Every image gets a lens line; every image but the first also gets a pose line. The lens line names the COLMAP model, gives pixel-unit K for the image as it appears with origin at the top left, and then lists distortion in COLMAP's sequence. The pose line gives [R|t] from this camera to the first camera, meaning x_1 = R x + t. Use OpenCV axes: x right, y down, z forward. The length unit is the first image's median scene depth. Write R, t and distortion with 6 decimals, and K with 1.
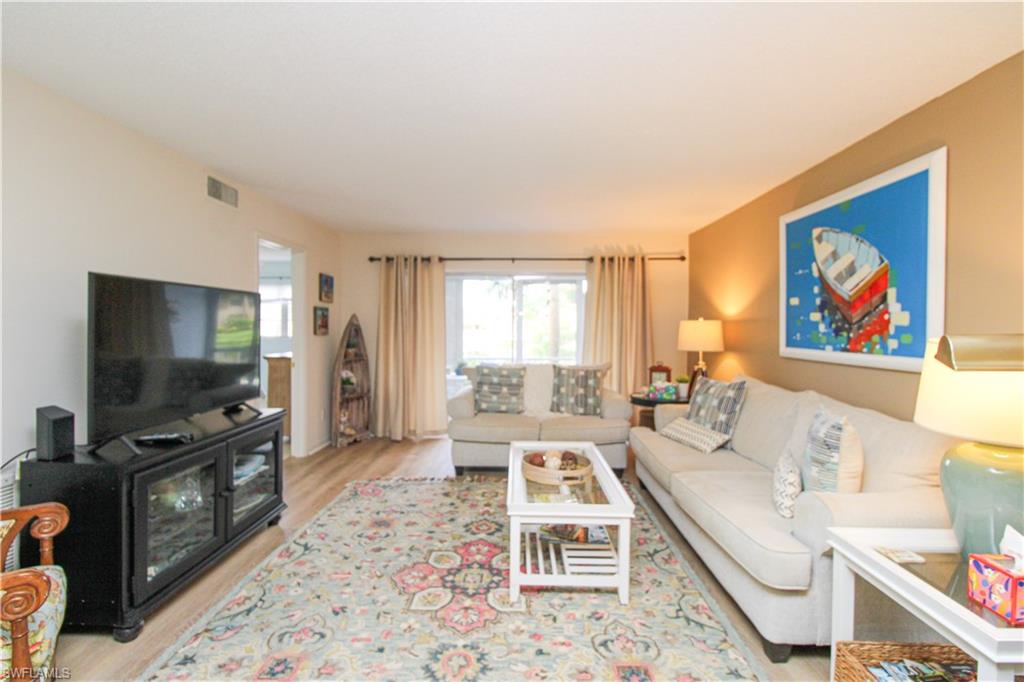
lens RADIAL K [[479.2, 0, 500.9], [0, 479.2, 332.1], [0, 0, 1]] dist [0.031259, -0.012590]
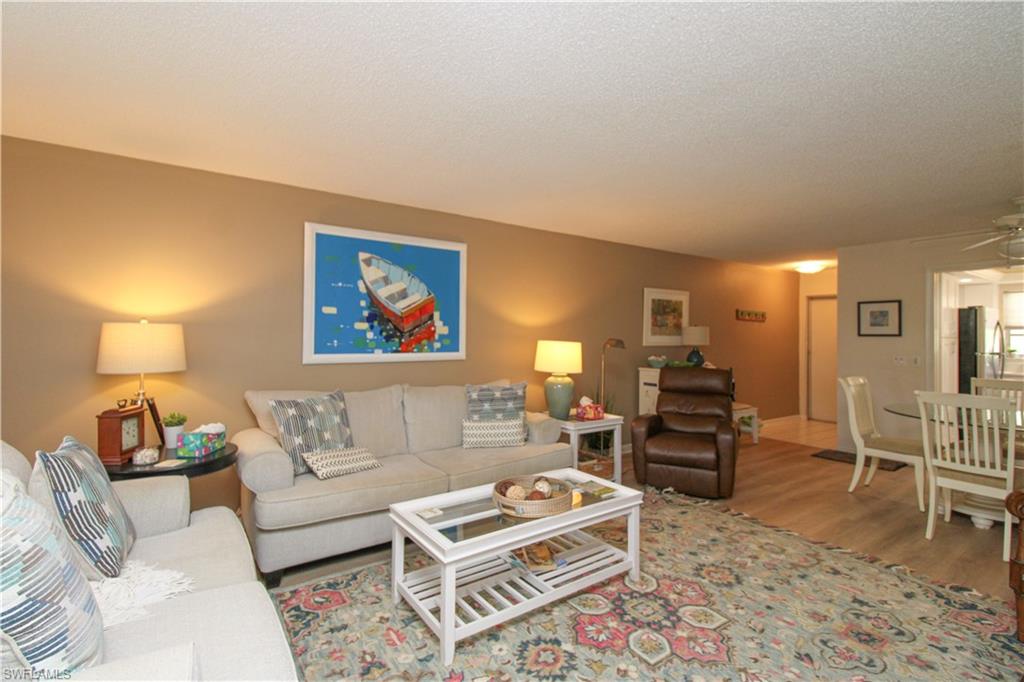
lens RADIAL K [[472.8, 0, 513.8], [0, 472.8, 330.2], [0, 0, 1]] dist [0.028726, -0.015184]
pose [[-0.616230, -0.005822, 0.787544, -0.531165], [-0.004410, 0.999983, 0.003941, -0.028828], [-0.787554, -0.001044, -0.616245, 1.502104]]
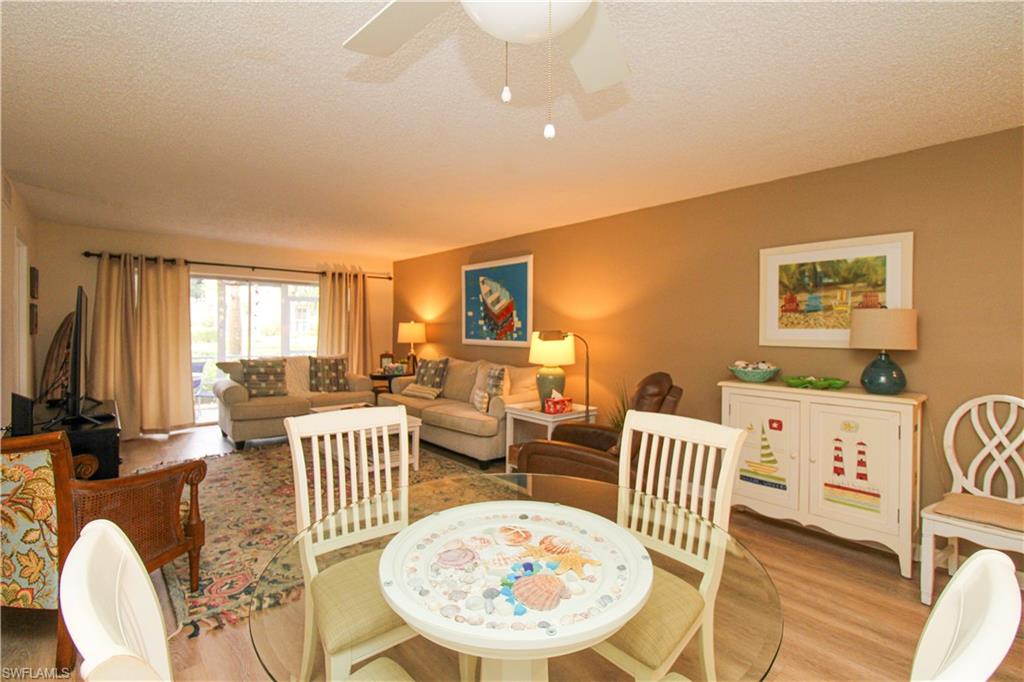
lens RADIAL K [[484.0, 0, 521.0], [0, 484.0, 335.0], [0, 0, 1]] dist [0.015249, -0.013000]
pose [[0.720524, -0.007555, 0.693389, -0.606997], [0.002474, 0.999962, 0.008325, 0.002807], [-0.693425, -0.004282, 0.720516, -0.528370]]
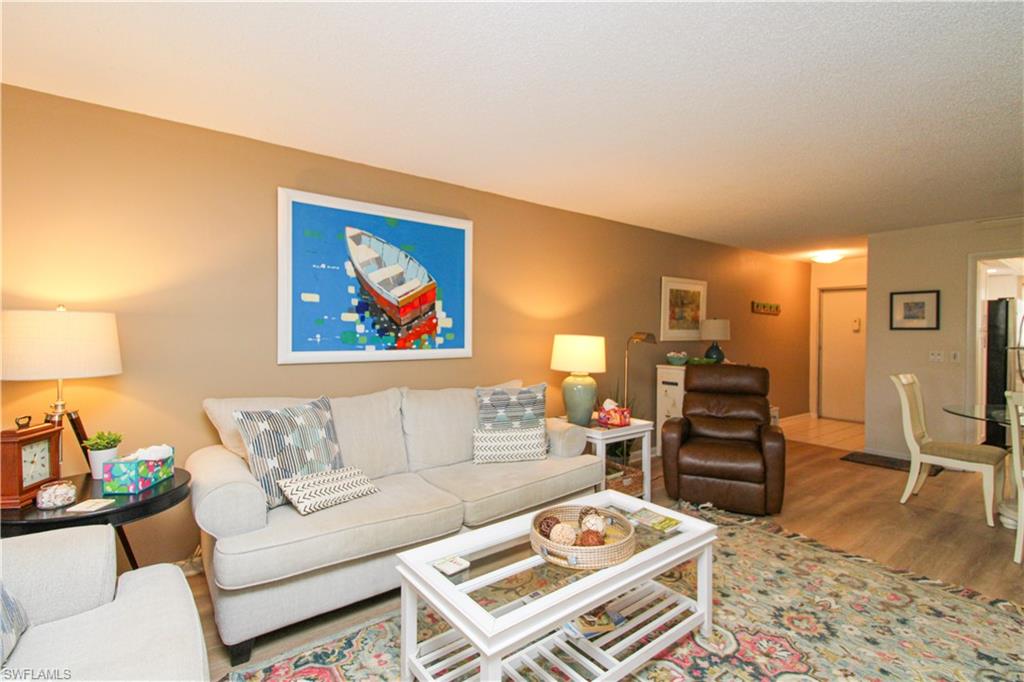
lens RADIAL K [[472.1, 0, 514.5], [0, 472.1, 334.4], [0, 0, 1]] dist [0.026048, -0.014190]
pose [[-0.650072, -0.020539, 0.759595, -0.318456], [-0.004166, 0.999716, 0.023467, -0.021688], [-0.759861, 0.012091, -0.649973, 1.446892]]
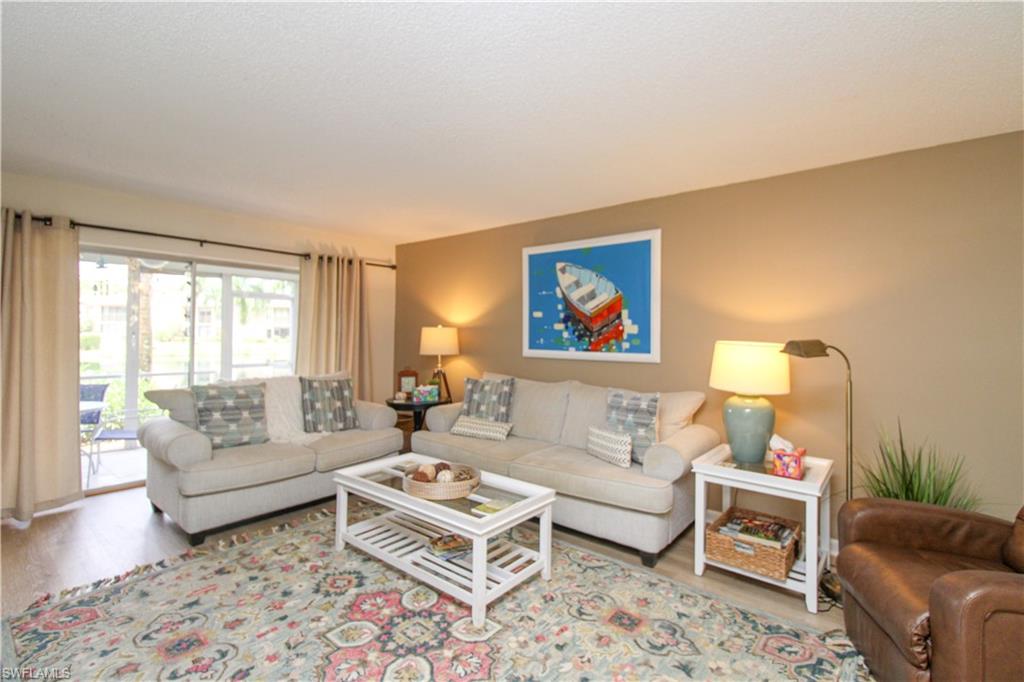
lens RADIAL K [[480.5, 0, 518.8], [0, 480.5, 330.3], [0, 0, 1]] dist [0.024886, -0.012852]
pose [[0.600452, 0.007904, 0.799622, -0.535337], [0.002392, 0.999929, -0.011680, -0.005726], [-0.799657, 0.008926, 0.600390, 0.289208]]
